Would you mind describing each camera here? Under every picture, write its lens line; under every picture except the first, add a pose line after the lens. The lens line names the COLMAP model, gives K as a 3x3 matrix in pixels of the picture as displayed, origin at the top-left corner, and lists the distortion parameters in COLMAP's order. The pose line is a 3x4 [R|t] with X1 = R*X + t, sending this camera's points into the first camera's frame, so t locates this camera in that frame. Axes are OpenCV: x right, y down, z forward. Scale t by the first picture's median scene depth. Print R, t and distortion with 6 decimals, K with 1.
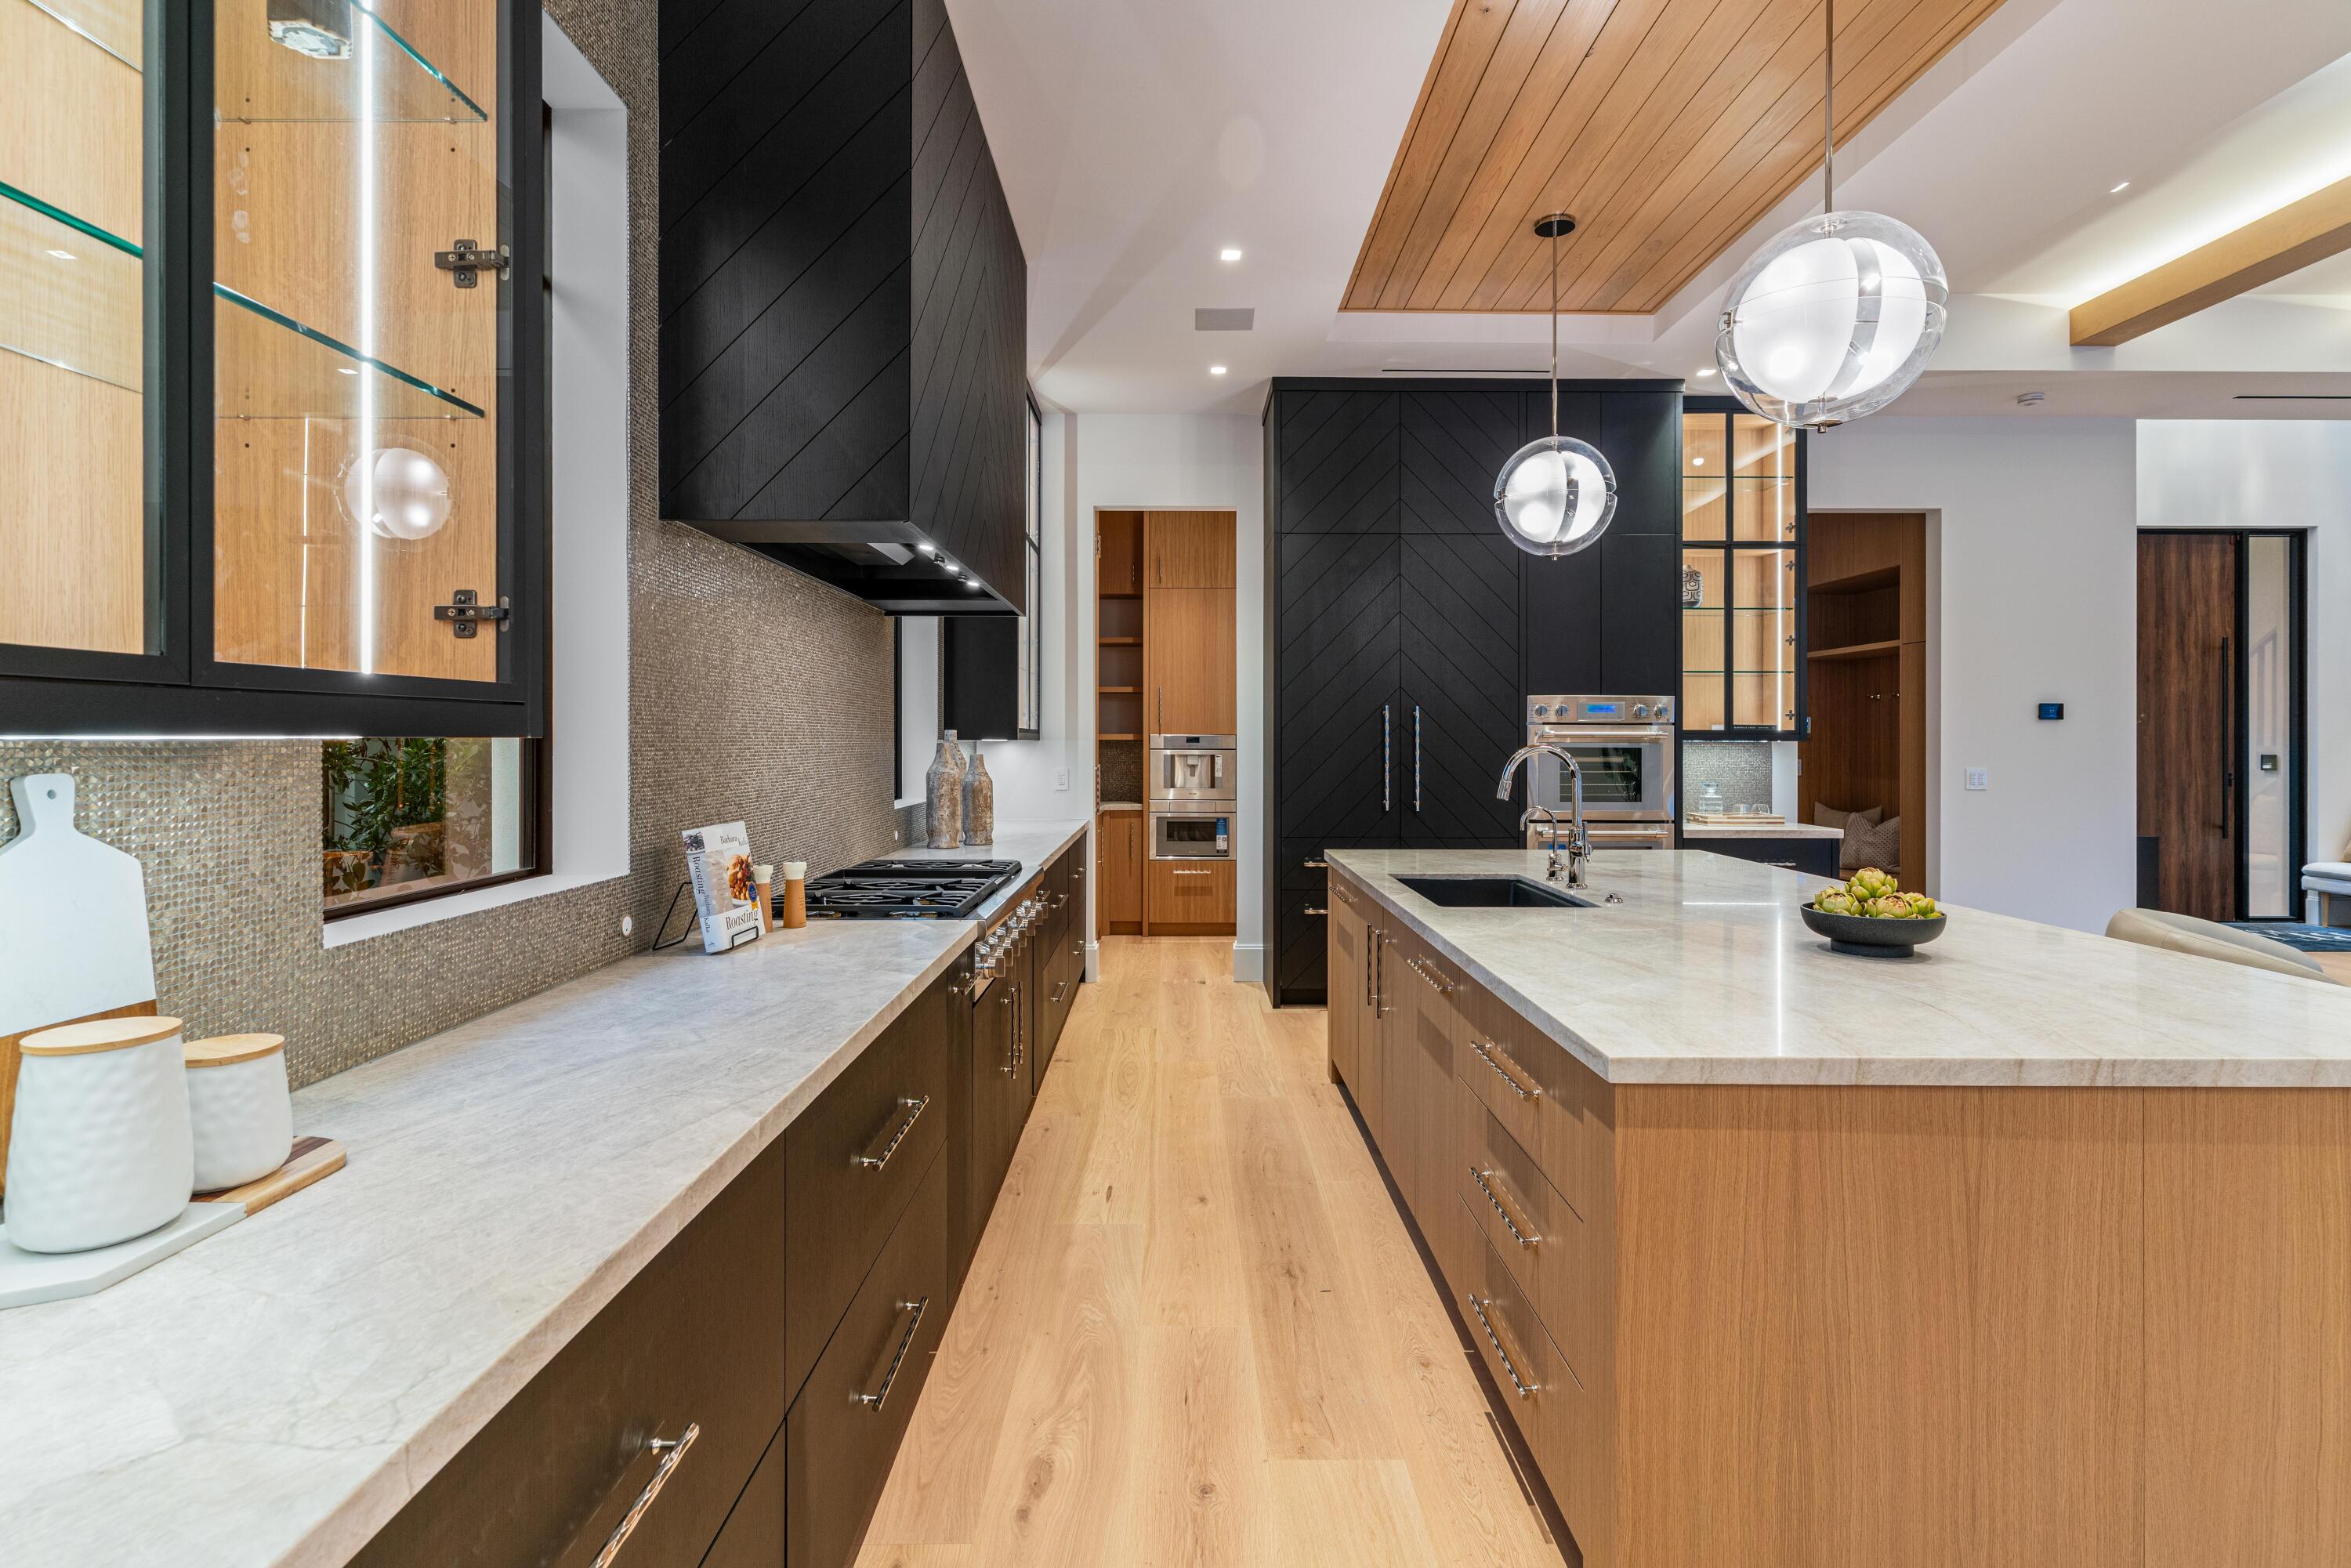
lens RADIAL K [[1134.0, 0, 1183.5], [0, 1134.0, 736.6], [0, 0, 1]] dist [0.004040, 0.000633]
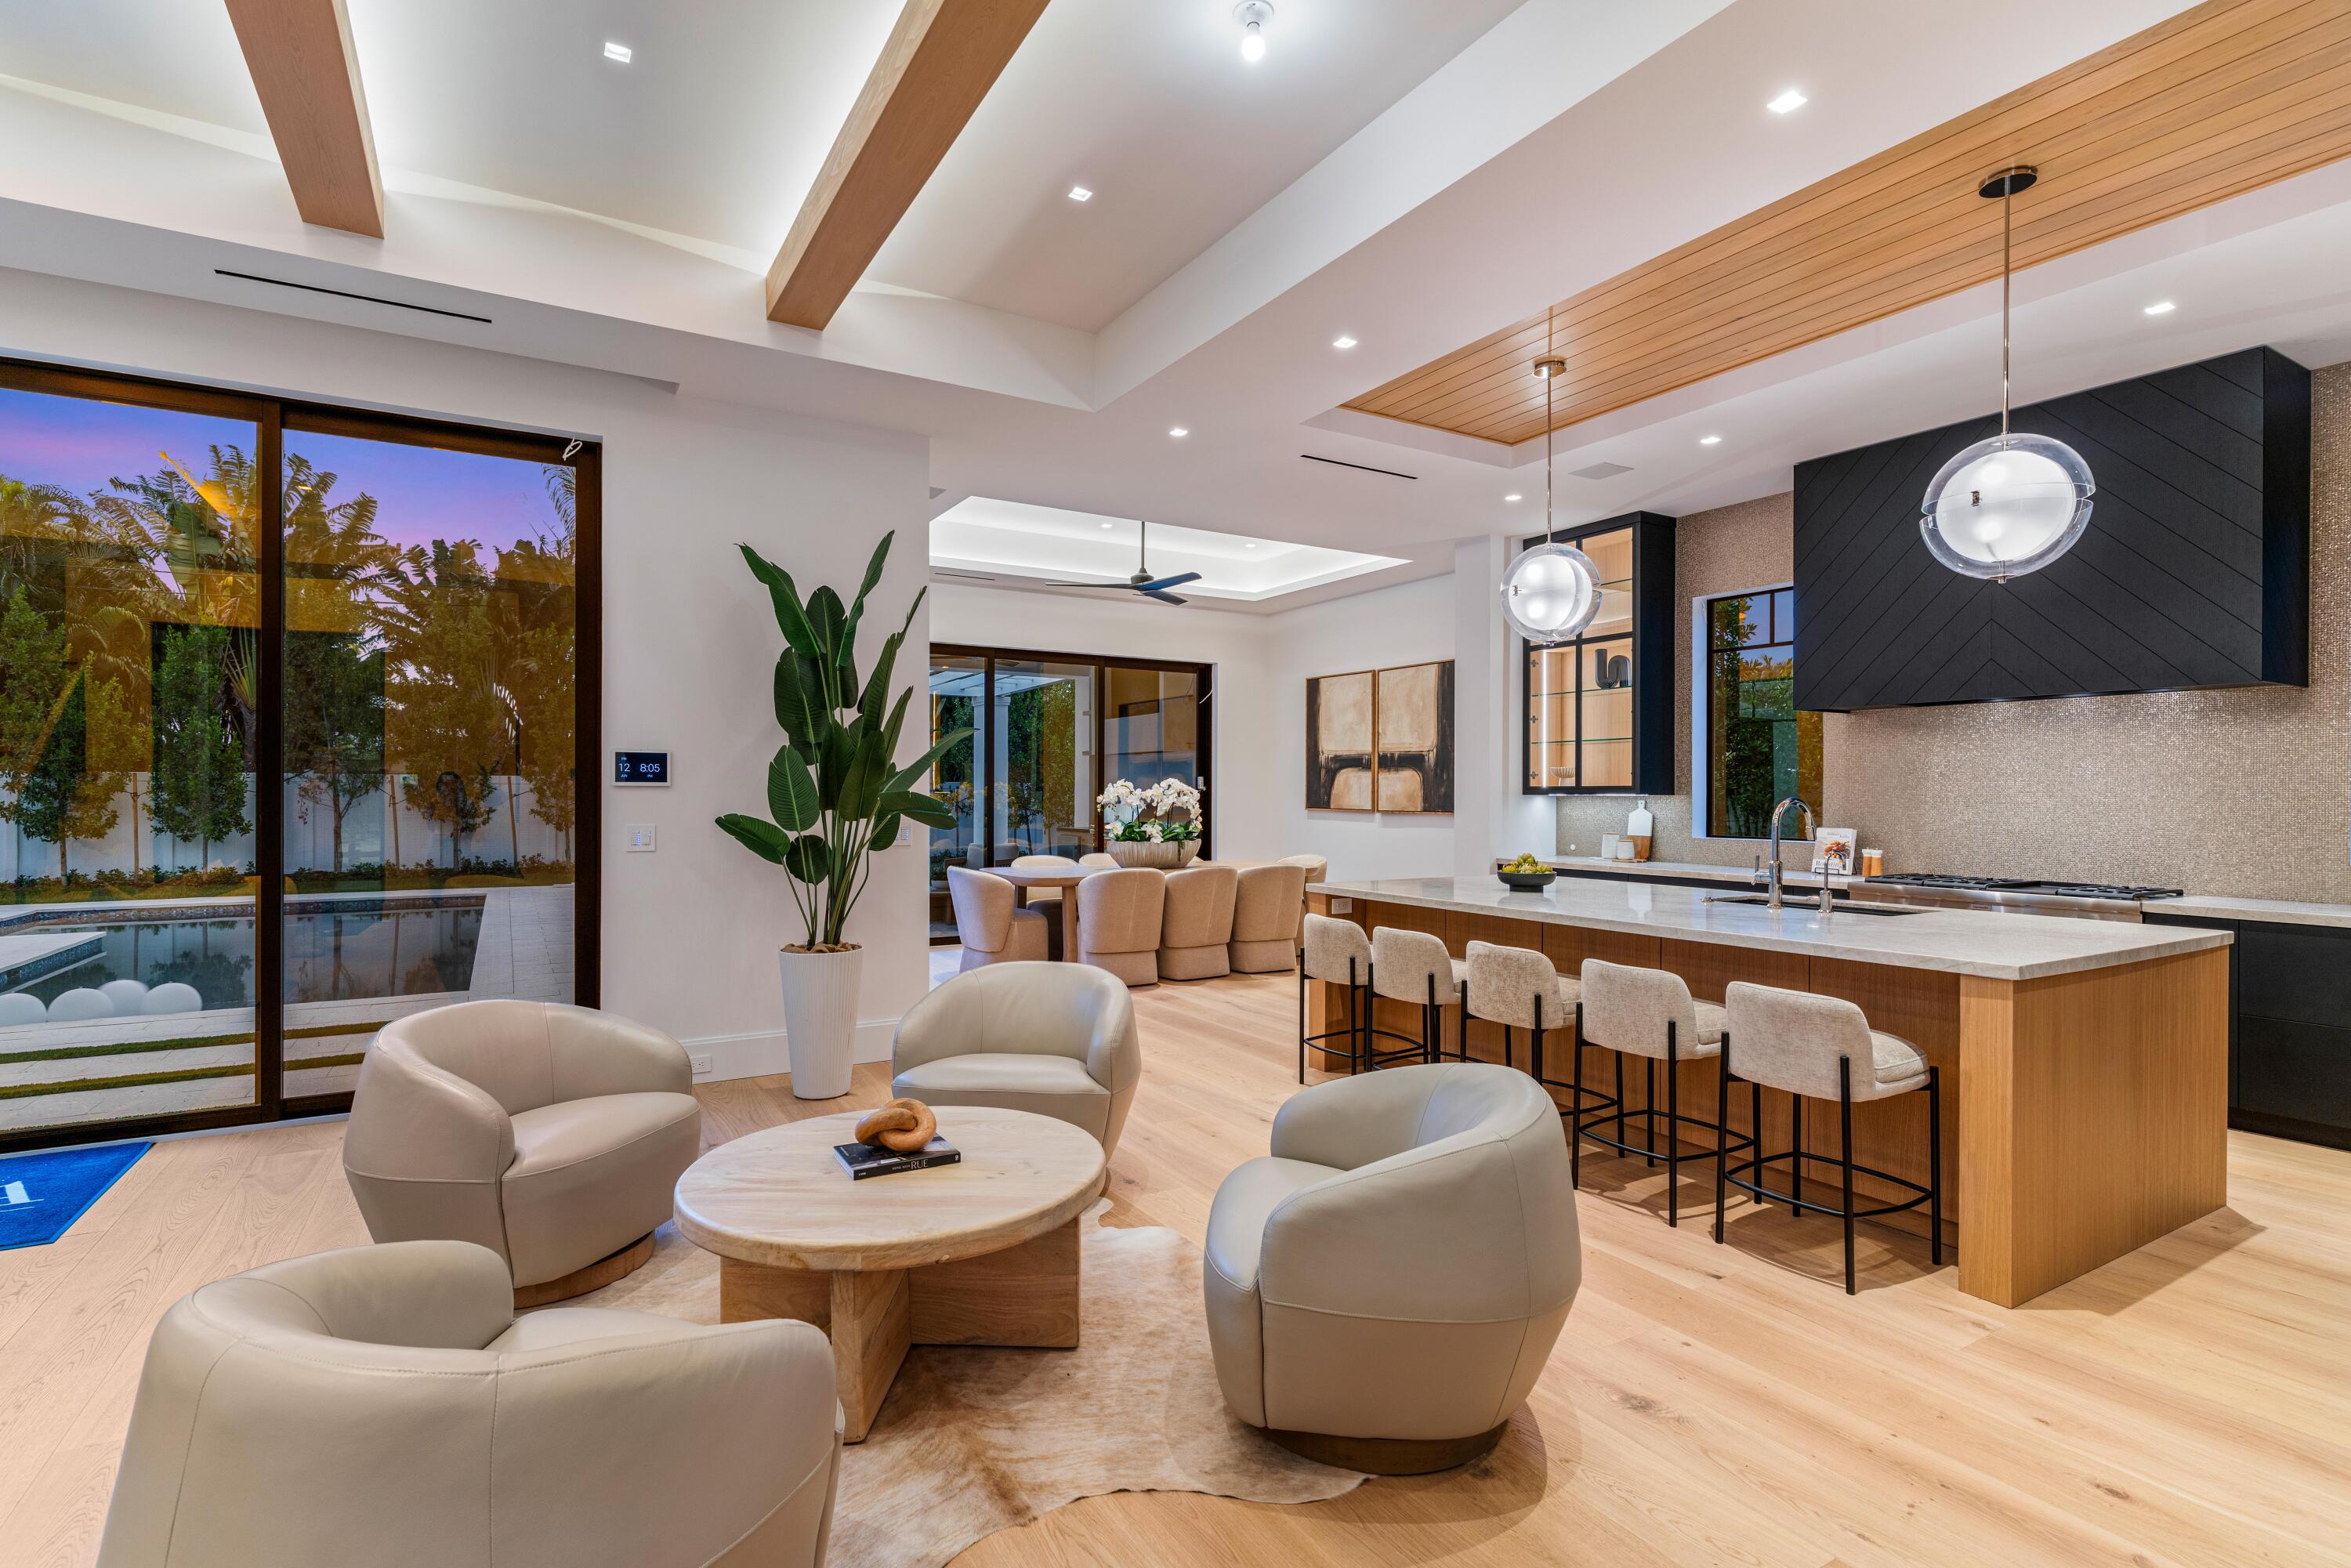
lens RADIAL K [[1115.2, 0, 1165.6], [0, 1115.2, 793.6], [0, 0, 1]] dist [0.001867, 0.000425]
pose [[-0.861879, -0.005538, -0.507084, 1.300257], [-0.005574, 0.999983, -0.001447, 0.005457], [0.507083, 0.001579, -0.861896, 1.414903]]
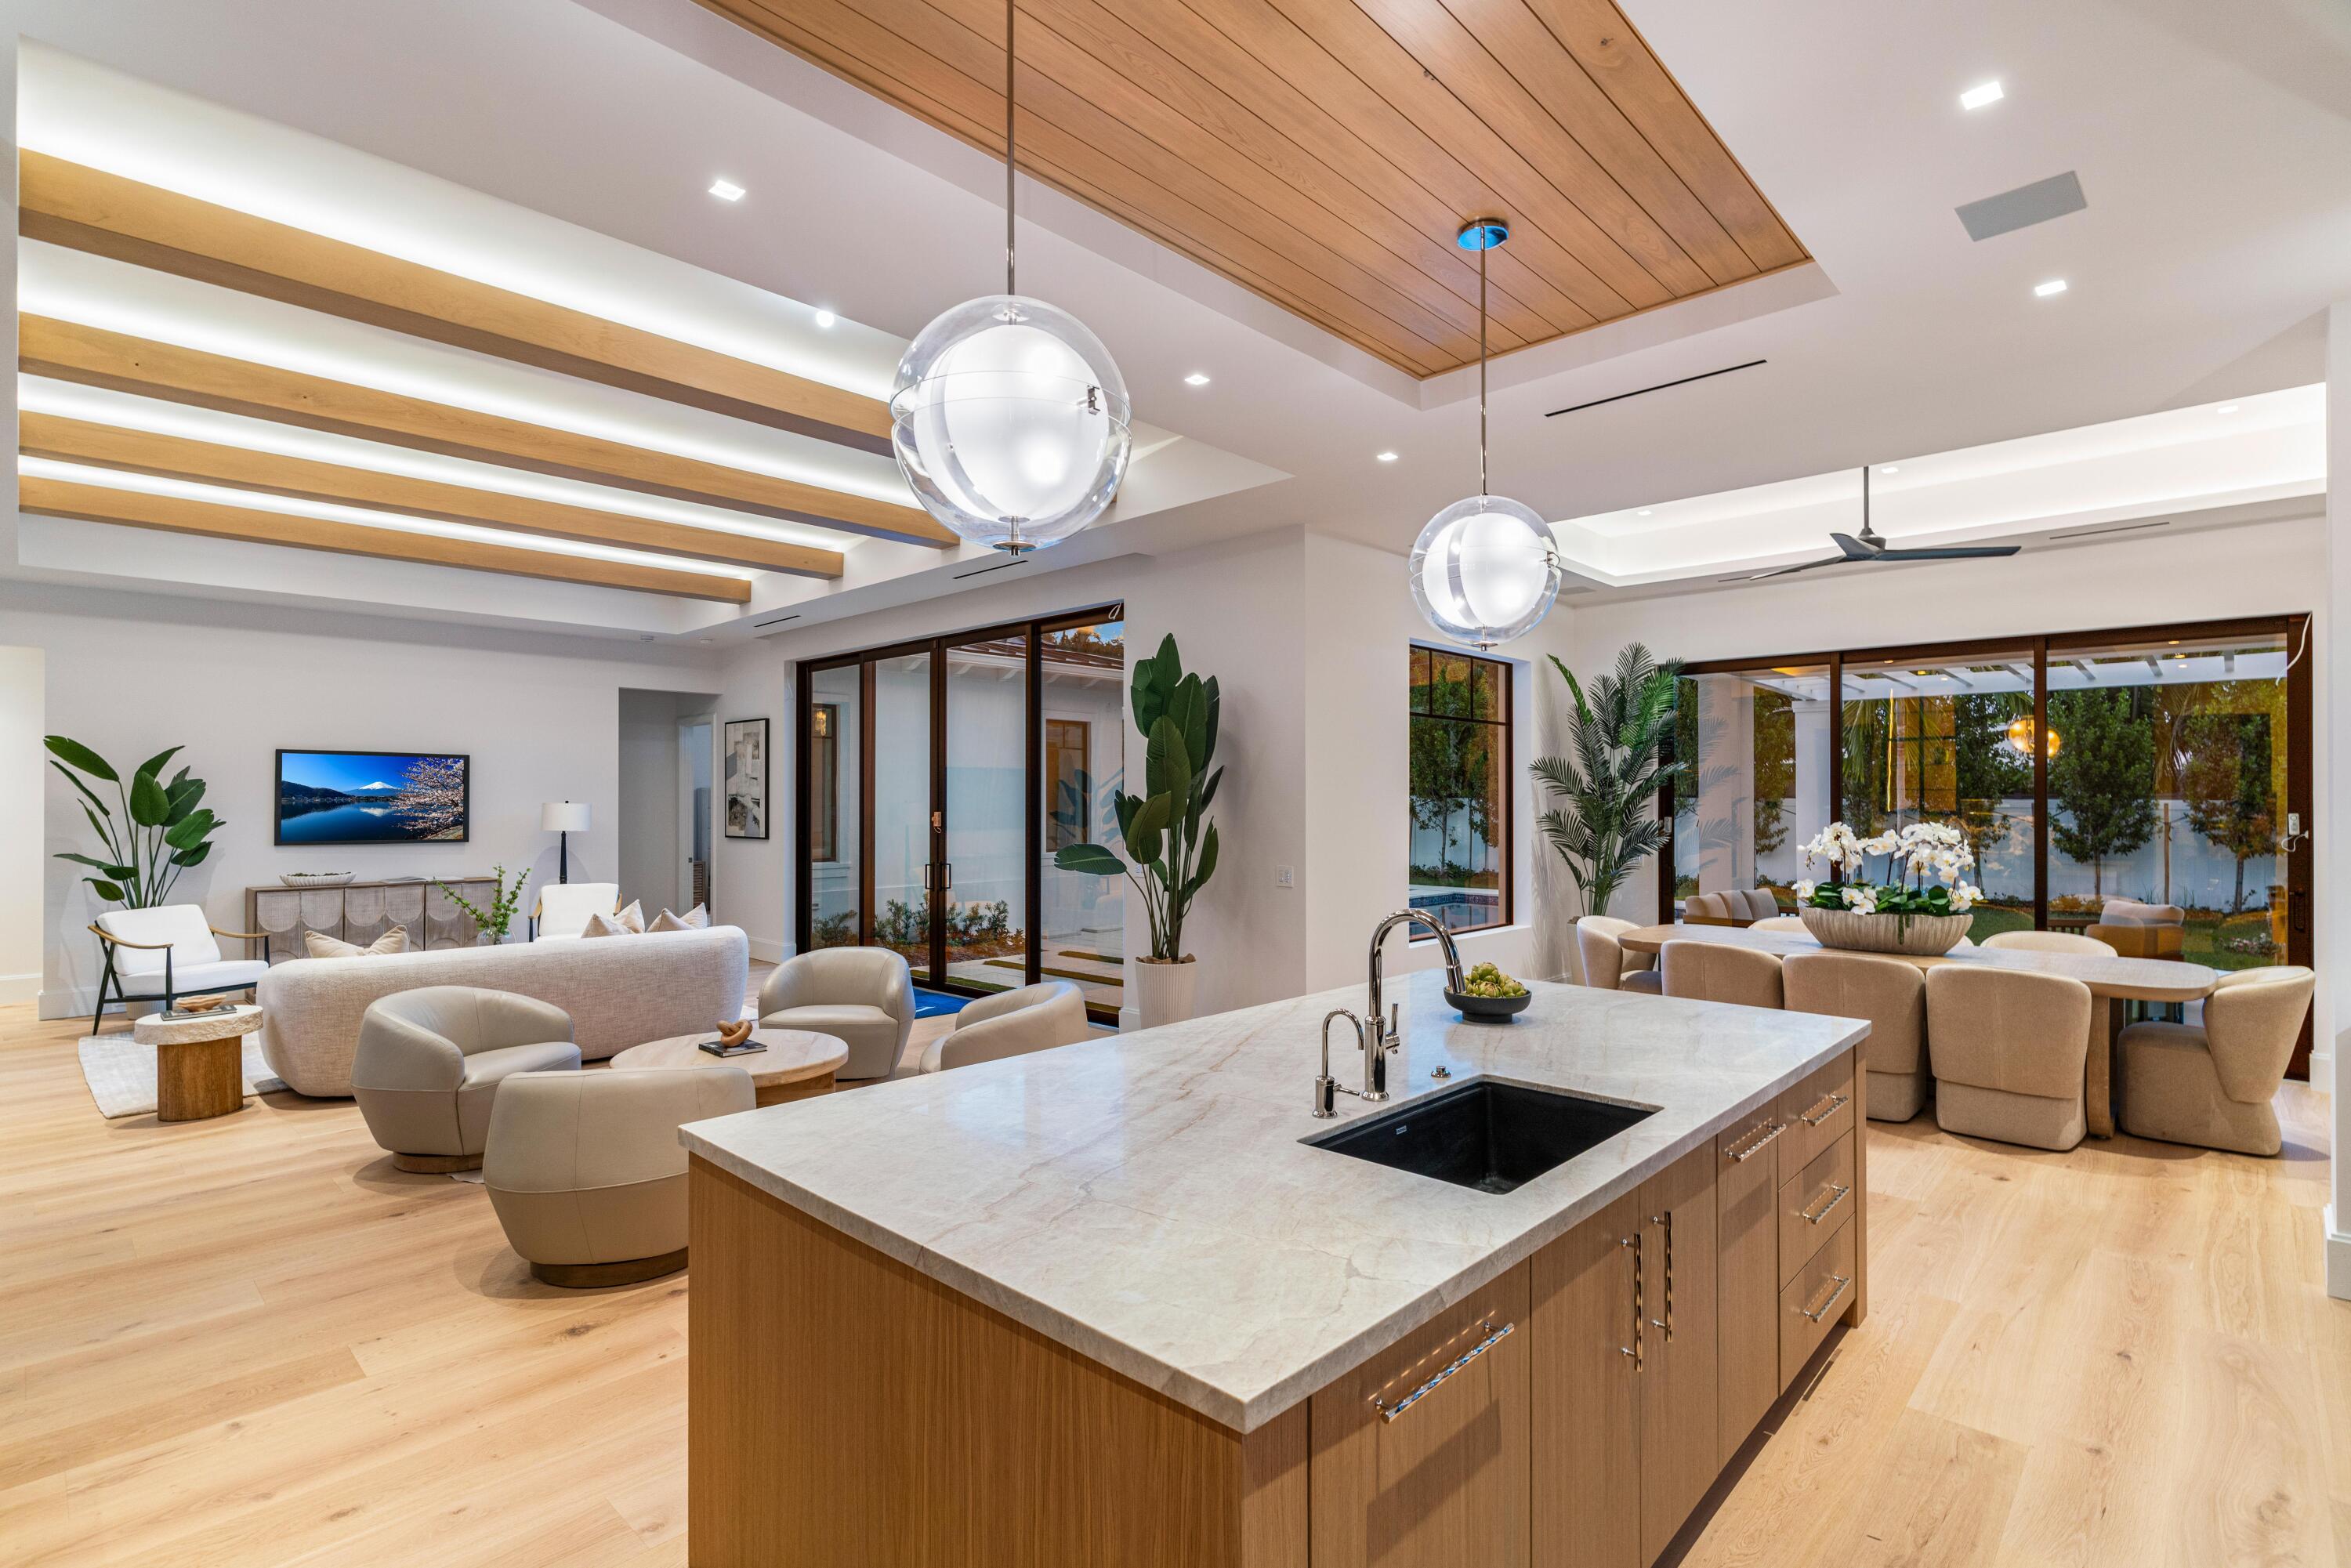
lens RADIAL K [[1103.5, 0, 1161.9], [0, 1103.5, 794.4], [0, 0, 1]] dist [0.001636, 0.000200]
pose [[-0.712485, 0.000922, 0.701686, -0.054398], [-0.002149, 0.999992, -0.003496, -0.054271], [-0.701684, -0.003999, -0.712477, 1.304803]]
